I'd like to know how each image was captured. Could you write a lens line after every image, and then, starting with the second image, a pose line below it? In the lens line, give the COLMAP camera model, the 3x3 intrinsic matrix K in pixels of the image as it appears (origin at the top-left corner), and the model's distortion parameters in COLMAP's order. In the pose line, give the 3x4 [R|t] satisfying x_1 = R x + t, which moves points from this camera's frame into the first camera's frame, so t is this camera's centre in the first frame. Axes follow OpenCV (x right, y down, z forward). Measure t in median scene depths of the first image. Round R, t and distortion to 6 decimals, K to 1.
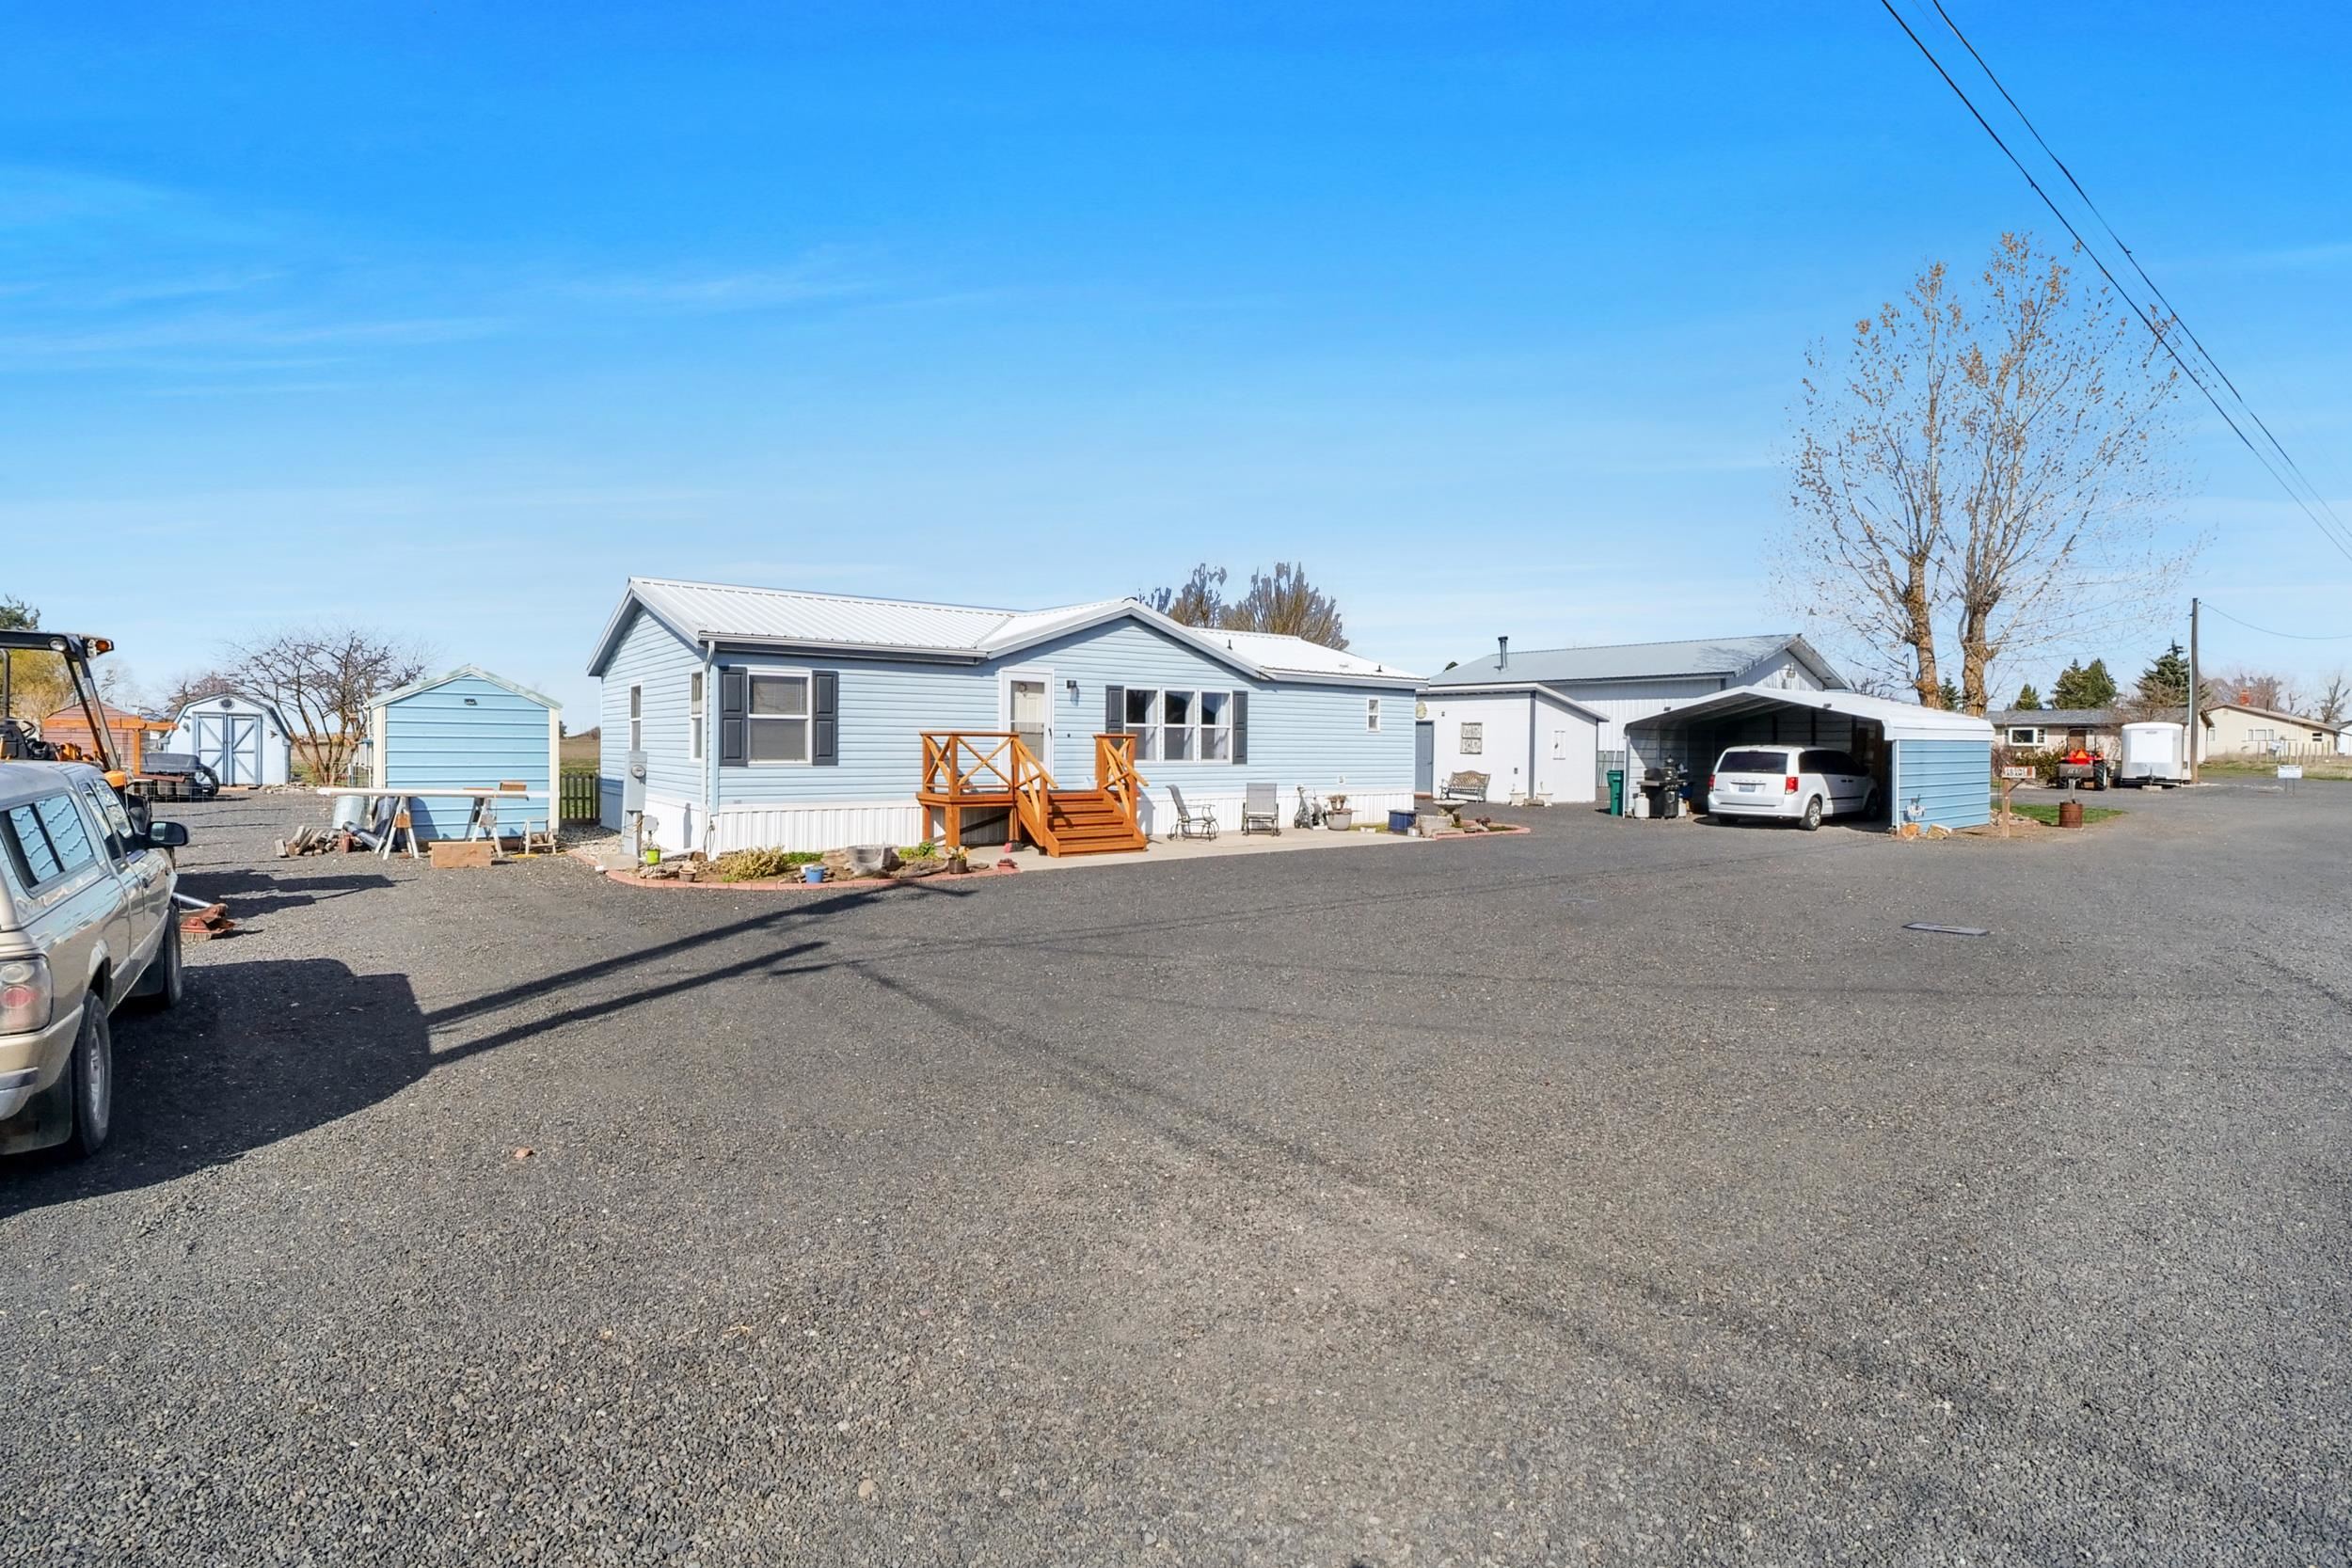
lens RADIAL K [[1111.8, 0, 1169.5], [0, 1111.8, 759.3], [0, 0, 1]] dist [-0.016017, -0.000343]
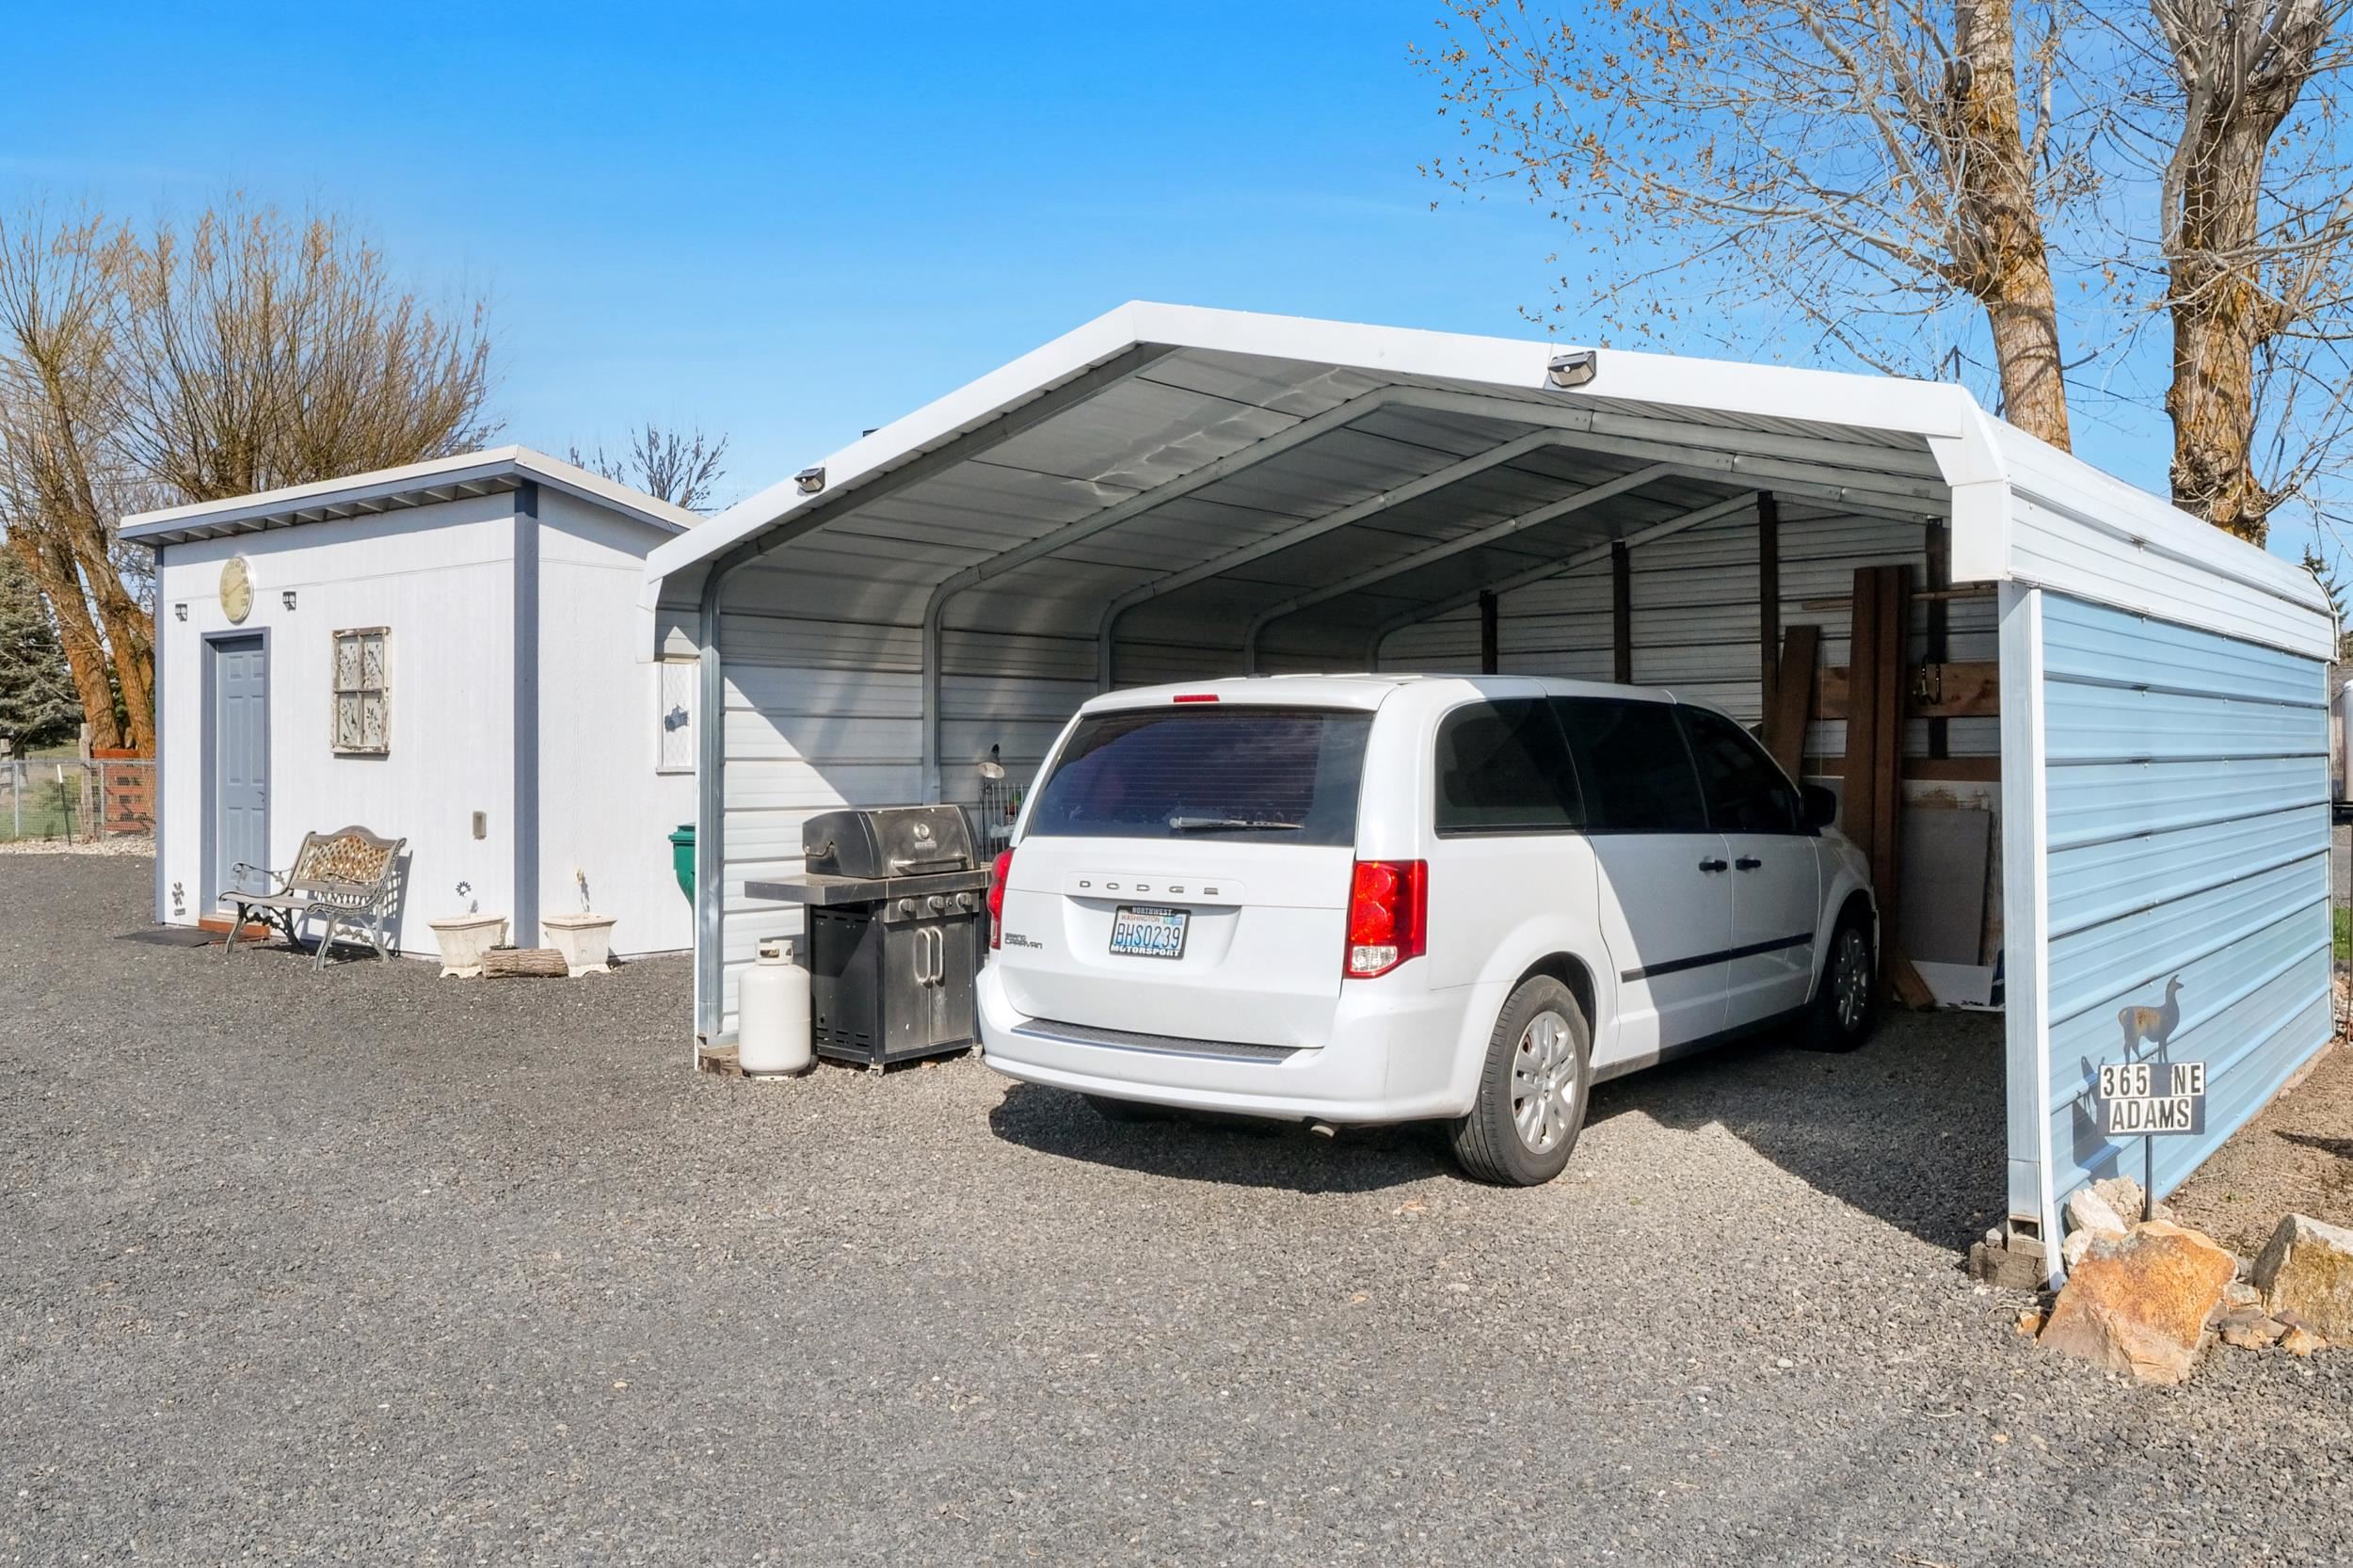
lens RADIAL K [[1867.9, 0, 1176.5], [0, 1867.9, 784.0], [0, 0, 1]] dist [0.002794, 0.000336]
pose [[0.972672, -0.016652, 0.231586, 0.510984], [0.016692, 0.999859, 0.001787, 0.004403], [-0.231583, 0.002127, 0.972813, 0.812866]]
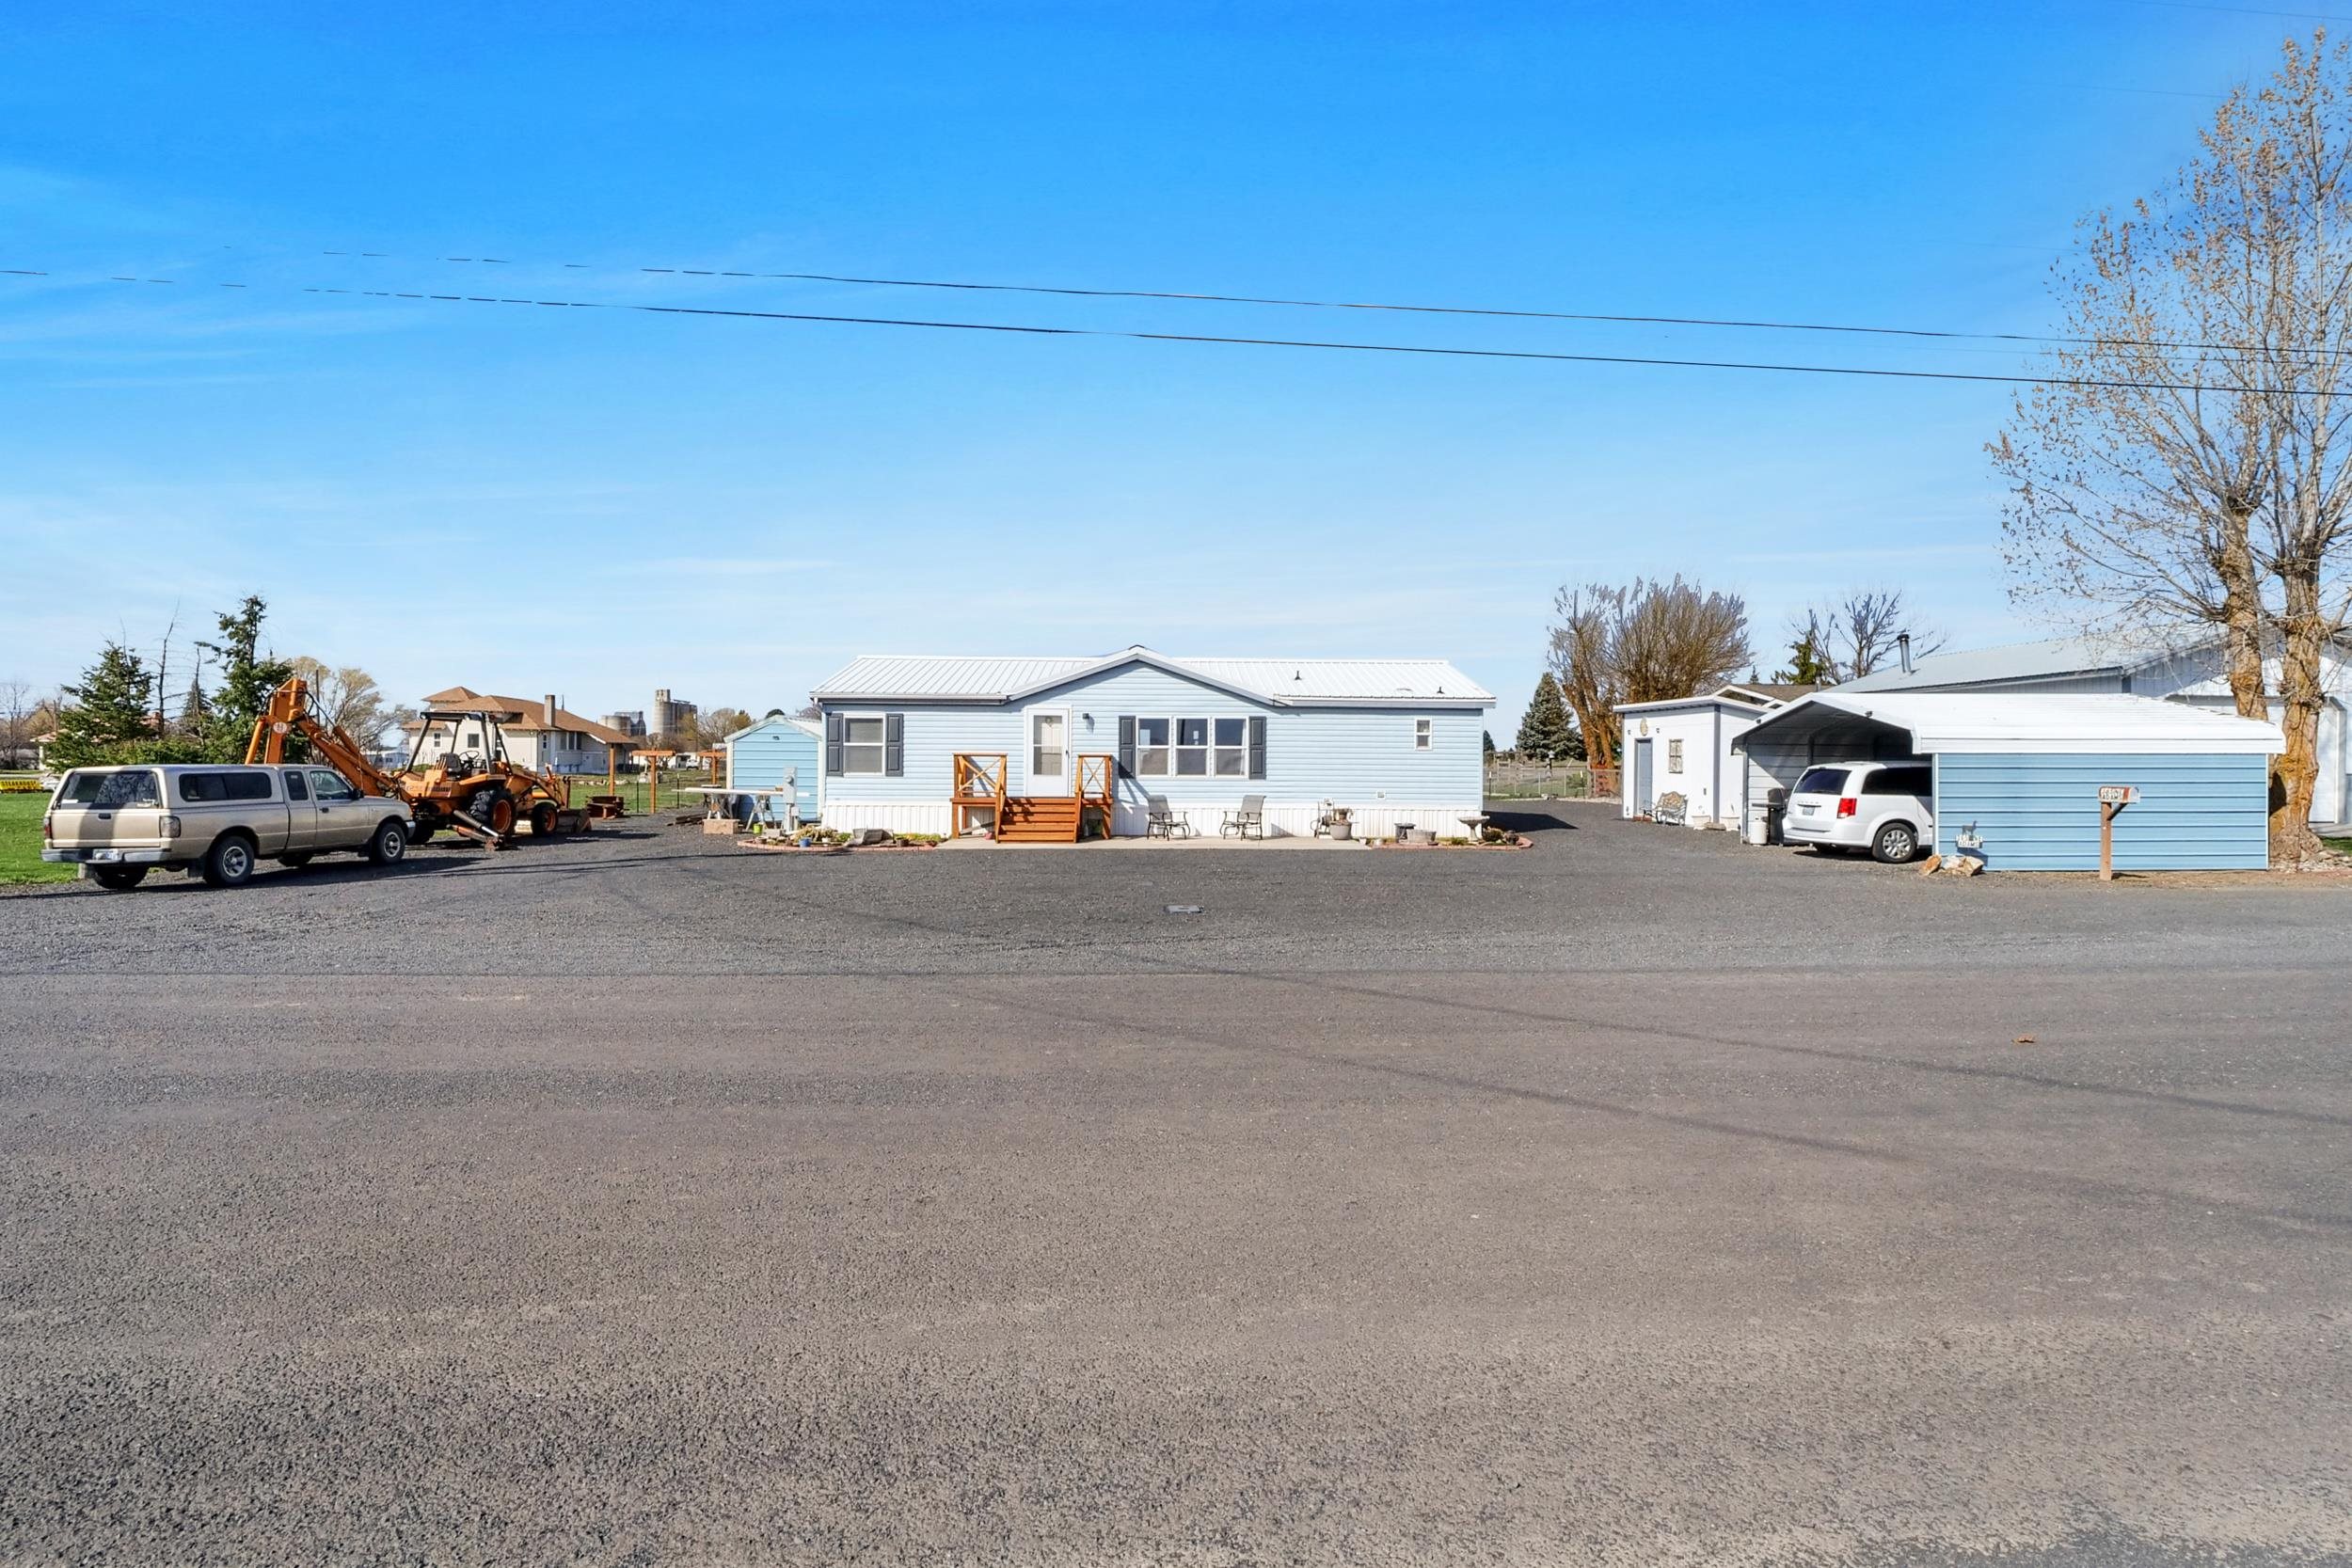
lens RADIAL K [[1111.8, 0, 1169.5], [0, 1111.8, 759.3], [0, 0, 1]] dist [-0.016017, -0.000343]
pose [[0.807522, -0.005888, -0.589808, 0.693112], [-0.007389, 0.999771, -0.020098, 0.007534], [0.589791, 0.020588, 0.807293, 0.007143]]
